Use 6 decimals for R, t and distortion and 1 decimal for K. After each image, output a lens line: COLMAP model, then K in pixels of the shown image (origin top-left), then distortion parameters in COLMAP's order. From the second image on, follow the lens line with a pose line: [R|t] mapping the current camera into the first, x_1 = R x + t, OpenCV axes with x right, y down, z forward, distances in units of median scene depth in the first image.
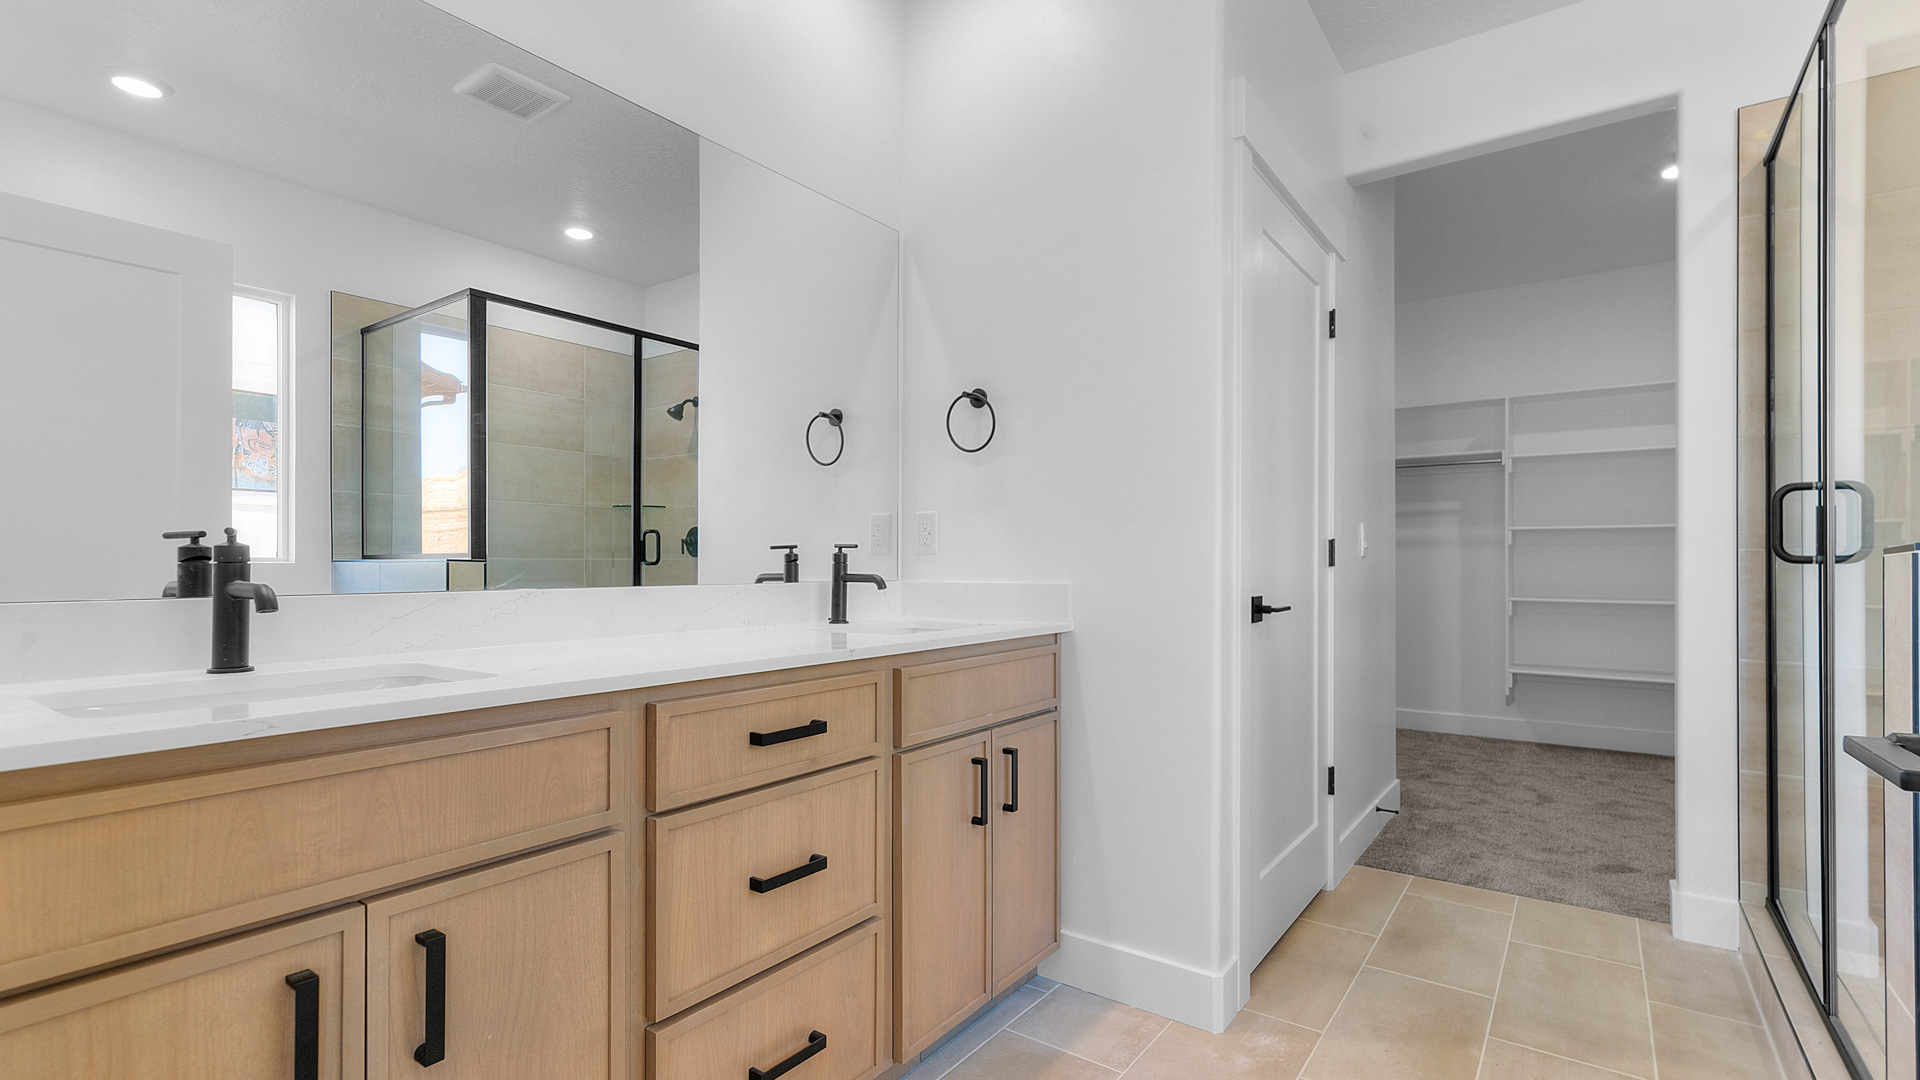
lens RADIAL K [[898.0, 0, 957.8], [0, 898.0, 550.4], [0, 0, 1]] dist [0.002389, 0.000138]
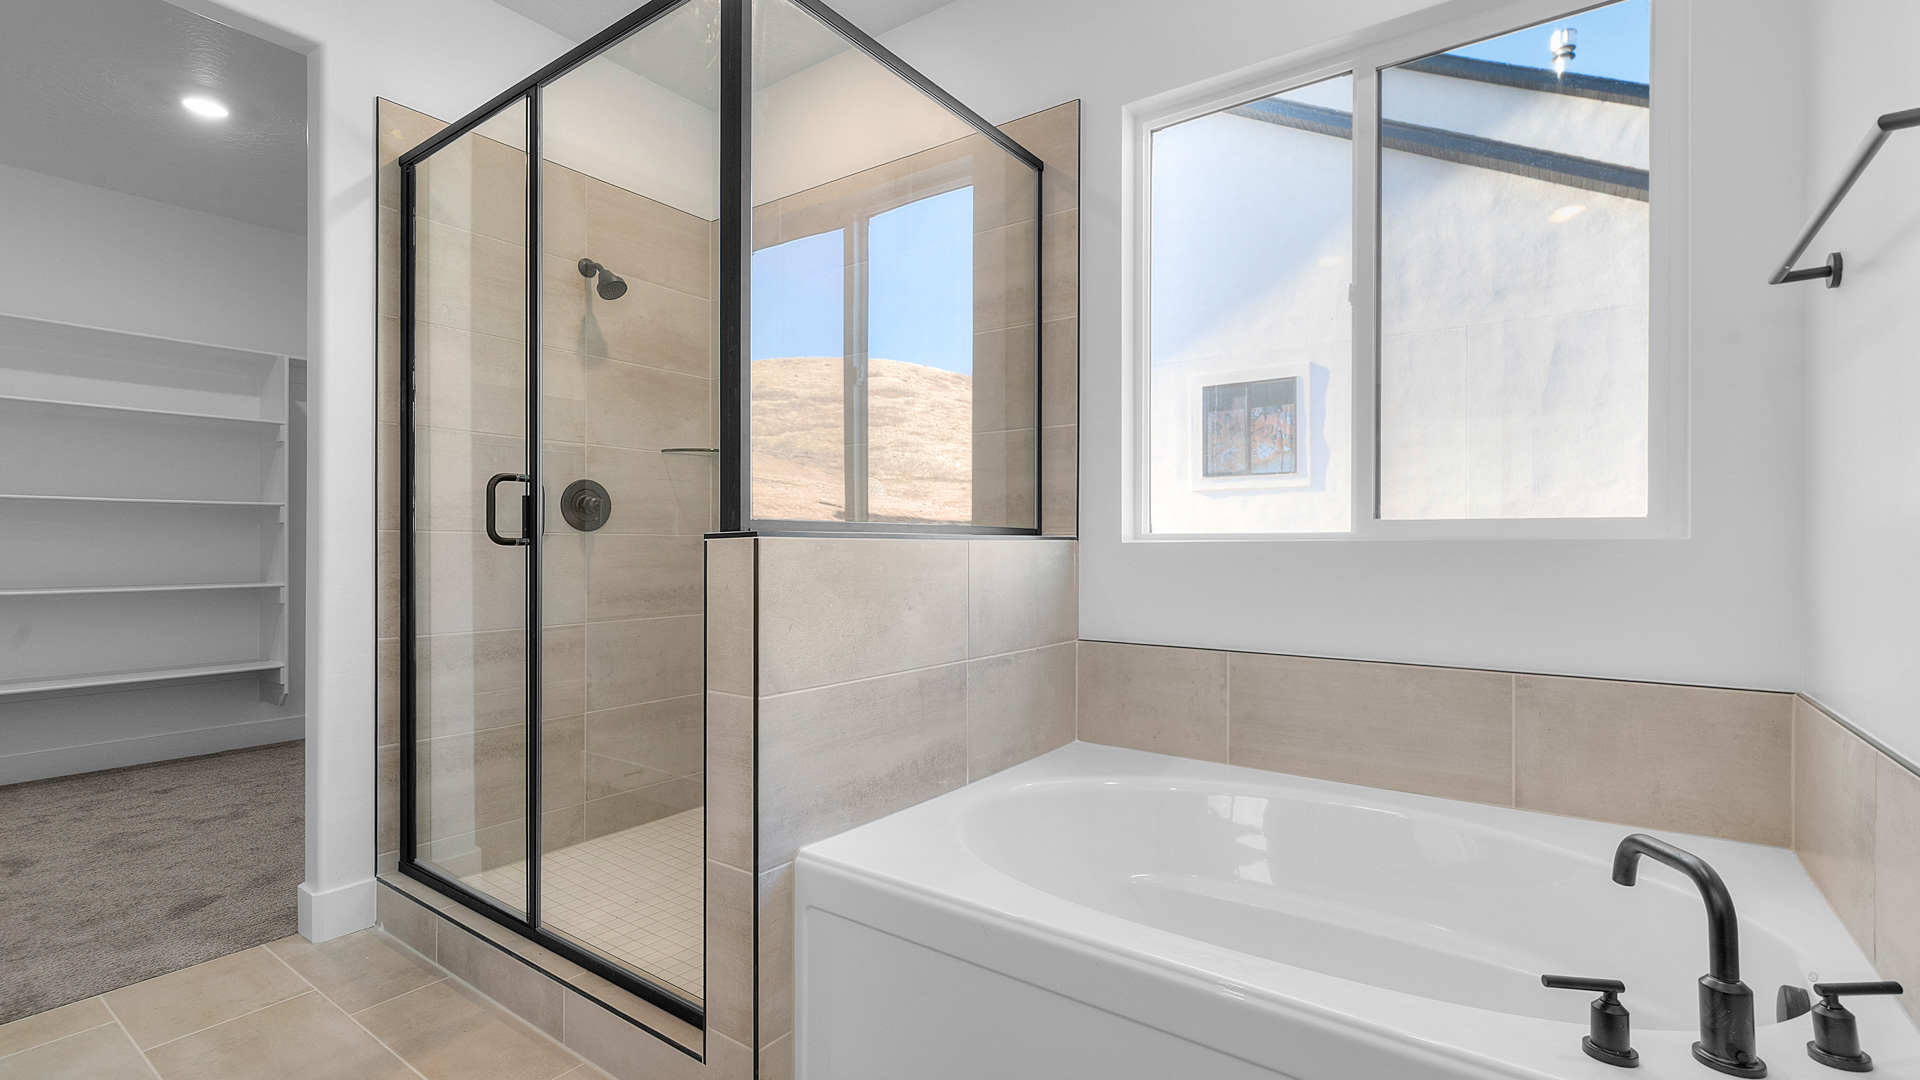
lens RADIAL K [[877.7, 0, 961.5], [0, 877.7, 543.3], [0, 0, 1]] dist [0.002688, -0.000114]
pose [[-0.054958, -0.002387, 0.998486, -0.149098], [-0.013844, 0.999903, 0.001628, 0.001859], [-0.998393, -0.013733, -0.054986, 0.364705]]
